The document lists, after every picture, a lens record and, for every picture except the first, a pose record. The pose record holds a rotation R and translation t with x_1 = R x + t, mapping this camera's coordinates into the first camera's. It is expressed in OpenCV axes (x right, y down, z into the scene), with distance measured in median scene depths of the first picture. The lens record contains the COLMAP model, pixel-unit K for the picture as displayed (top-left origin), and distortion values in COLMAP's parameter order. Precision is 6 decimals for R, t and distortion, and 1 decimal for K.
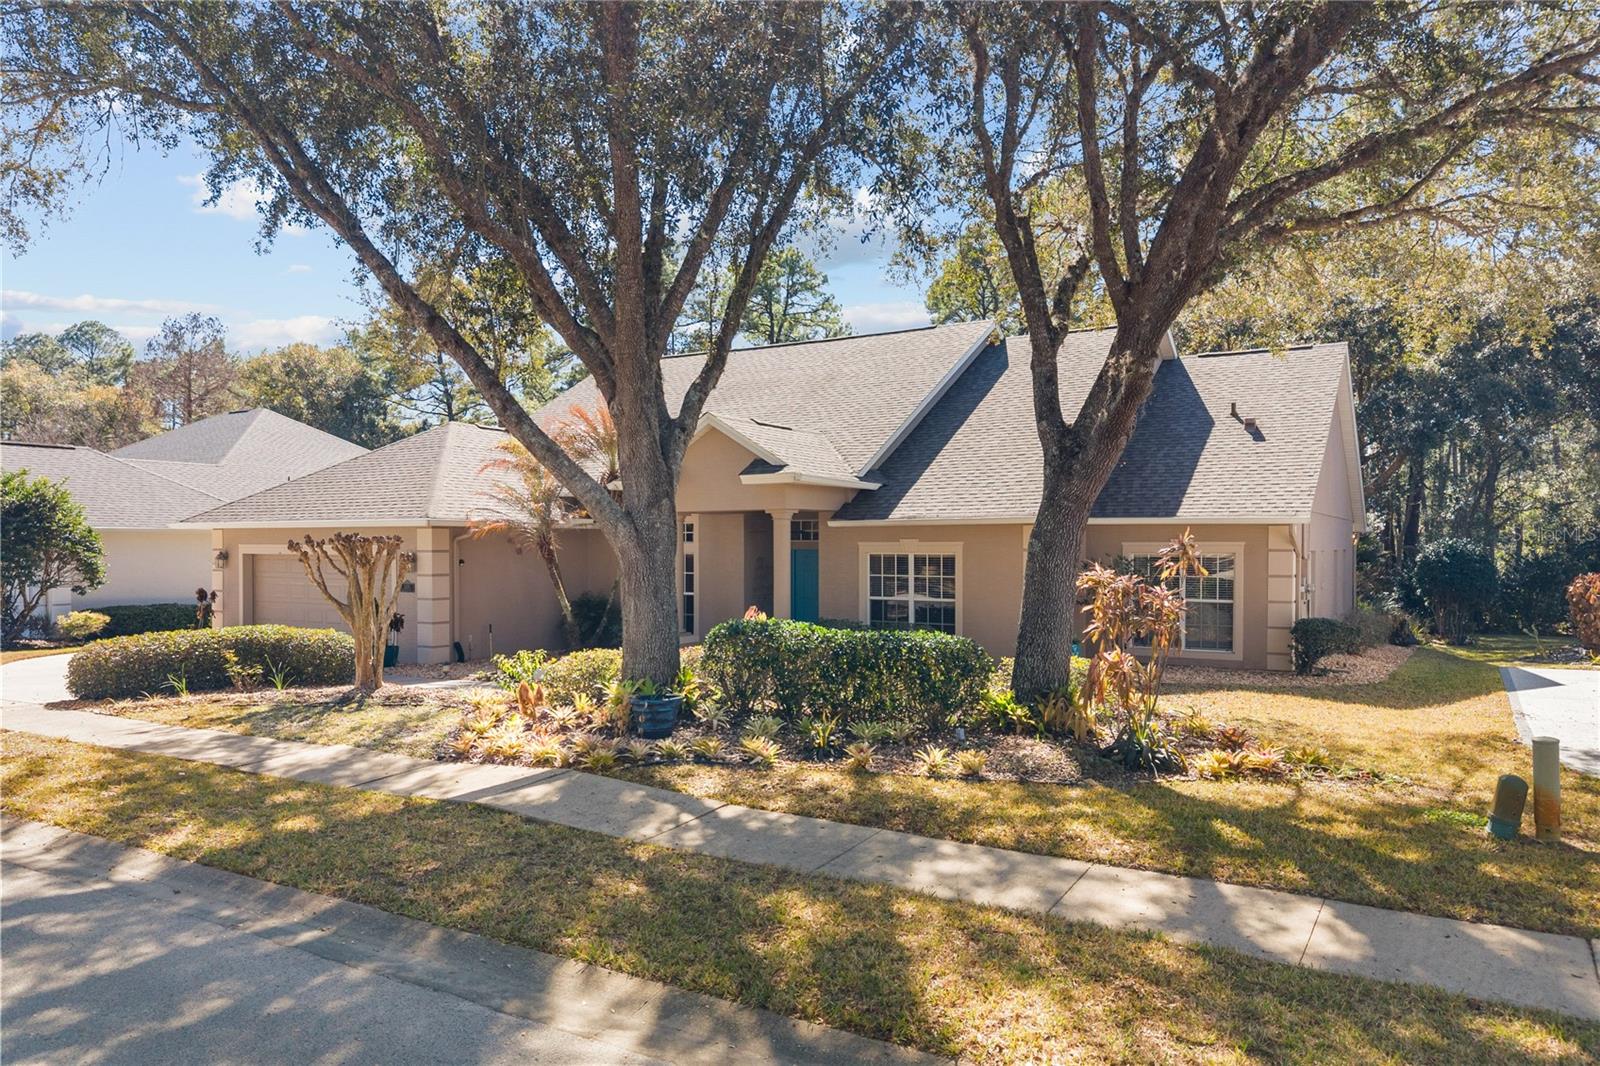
lens RADIAL K [[1059.7, 0, 800.0], [0, 1059.7, 533.0], [0, 0, 1]] dist [0.001181, -0.000005]
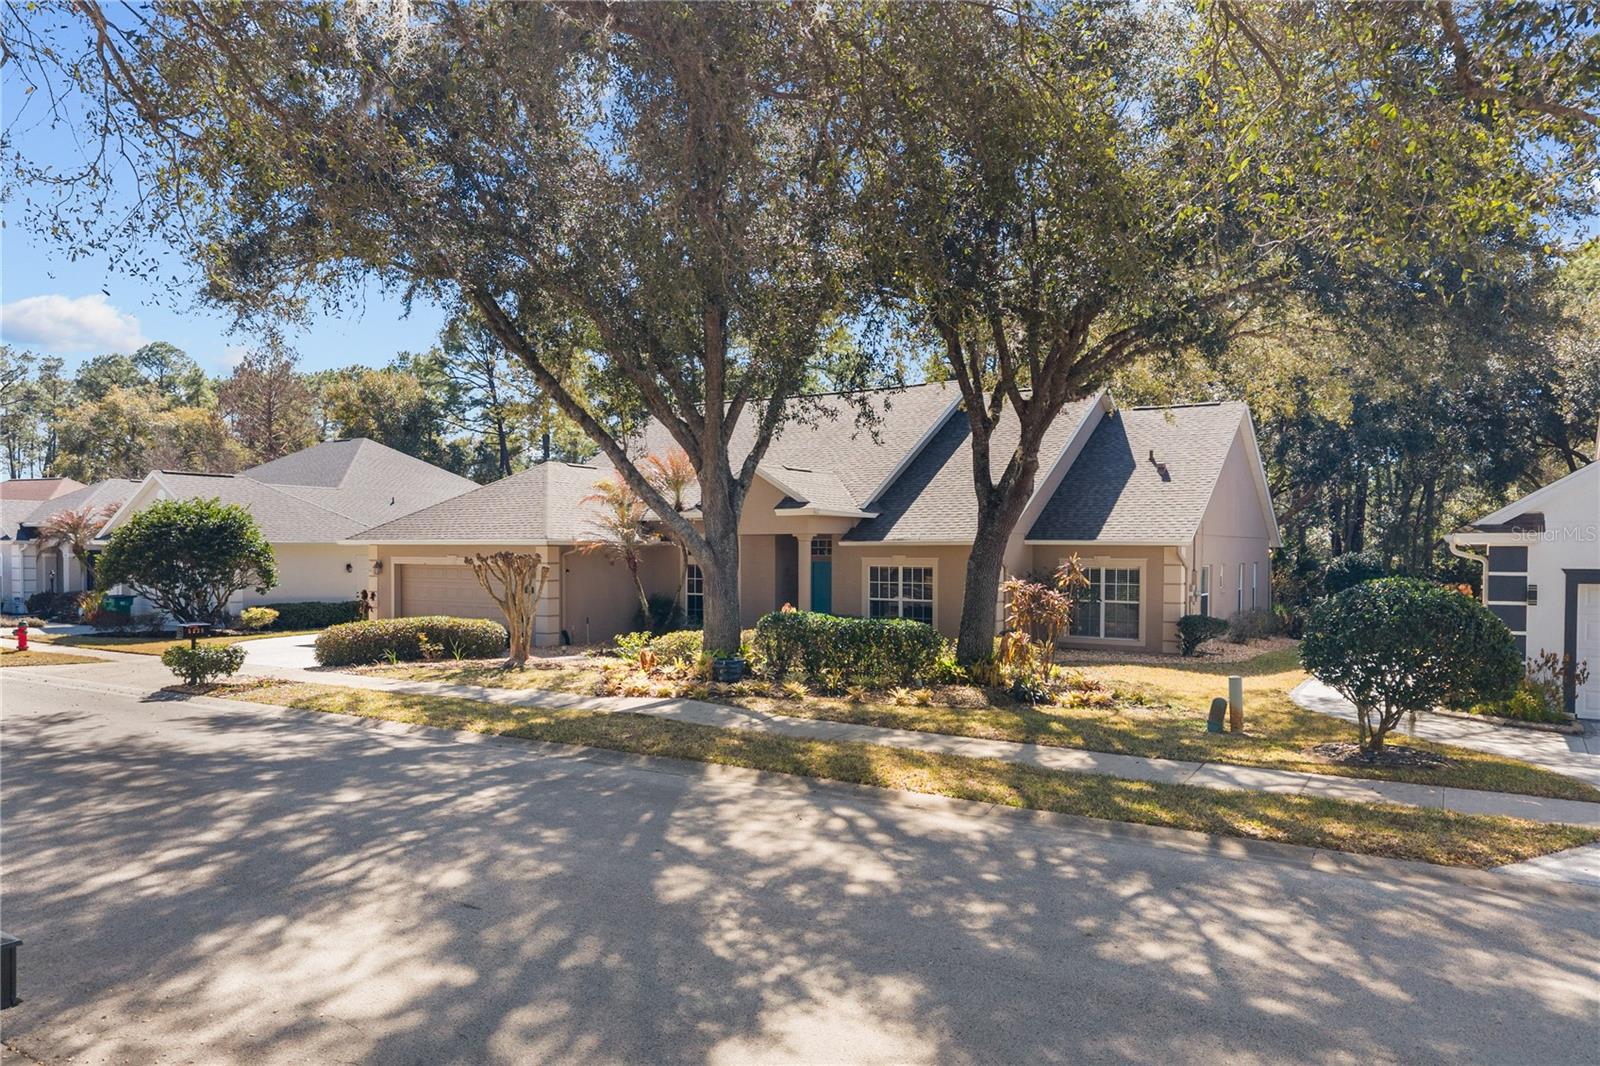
lens RADIAL K [[1059.7, 0, 800.0], [0, 1059.7, 533.0], [0, 0, 1]] dist [0.001181, -0.000005]
pose [[0.999886, 0.002996, -0.014794, -0.004831], [-0.003047, 0.999989, -0.003462, -0.026329], [0.014784, 0.003507, 0.999885, -0.525049]]
